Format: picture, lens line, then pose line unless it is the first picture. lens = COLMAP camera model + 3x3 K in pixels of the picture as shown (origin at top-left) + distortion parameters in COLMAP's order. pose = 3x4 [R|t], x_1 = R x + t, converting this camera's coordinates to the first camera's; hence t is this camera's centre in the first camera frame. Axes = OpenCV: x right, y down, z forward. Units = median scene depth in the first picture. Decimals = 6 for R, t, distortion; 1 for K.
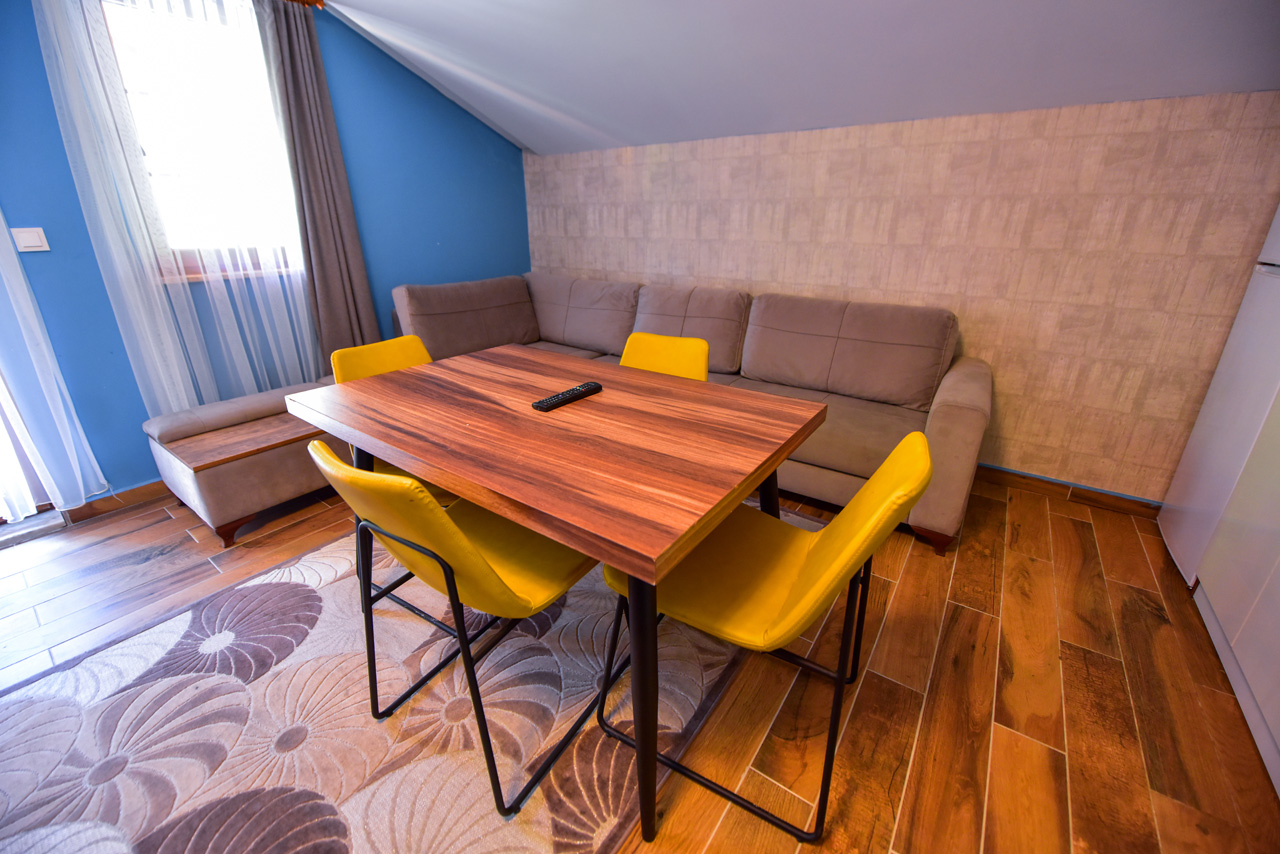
lens RADIAL K [[506.7, 0, 637.0], [0, 506.7, 414.6], [0, 0, 1]] dist [-0.020711, -0.000974]
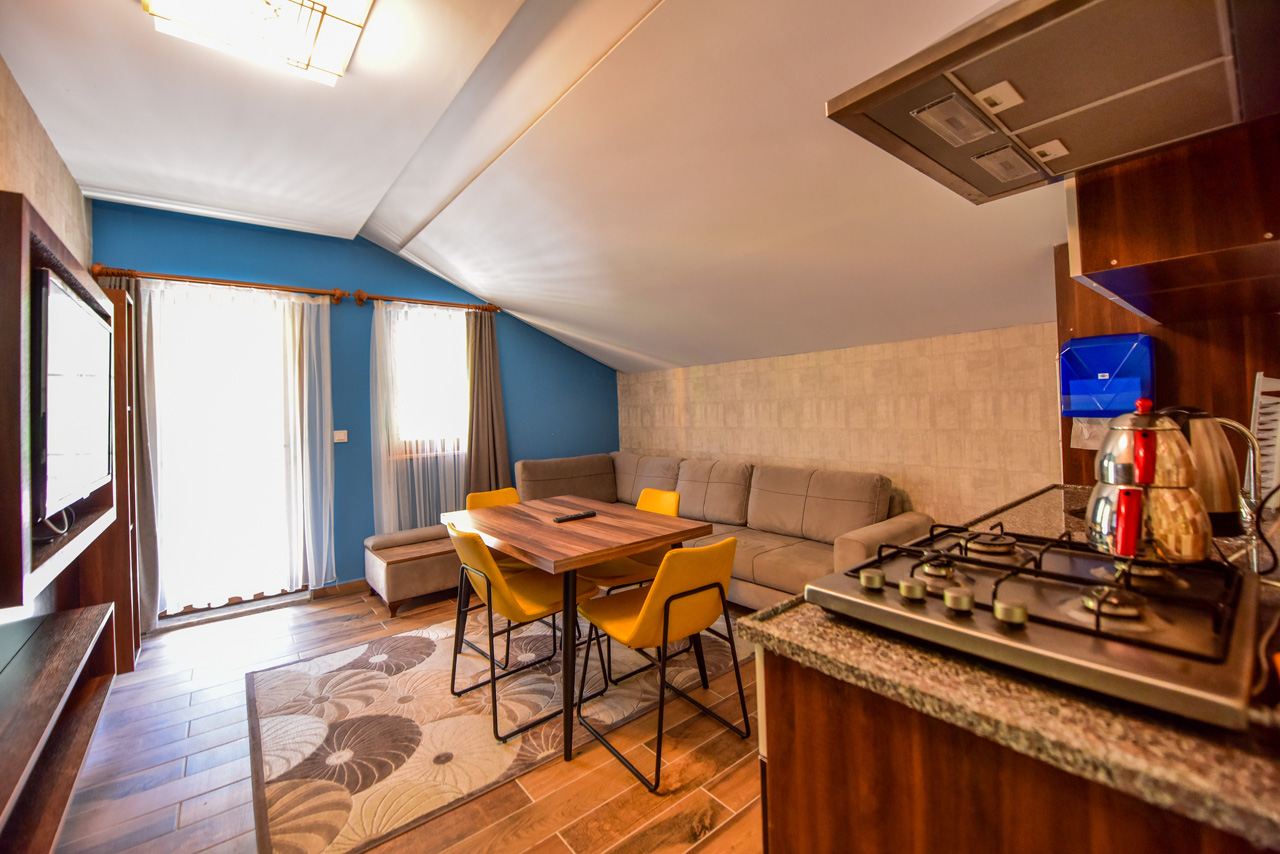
lens RADIAL K [[518.1, 0, 640.6], [0, 518.1, 393.6], [0, 0, 1]] dist [-0.000410, -0.000135]
pose [[0.963837, -0.042307, -0.263114, 0.410165], [-0.059614, 0.928069, -0.367605, 0.152093], [0.259741, 0.369996, 0.891985, -0.533275]]
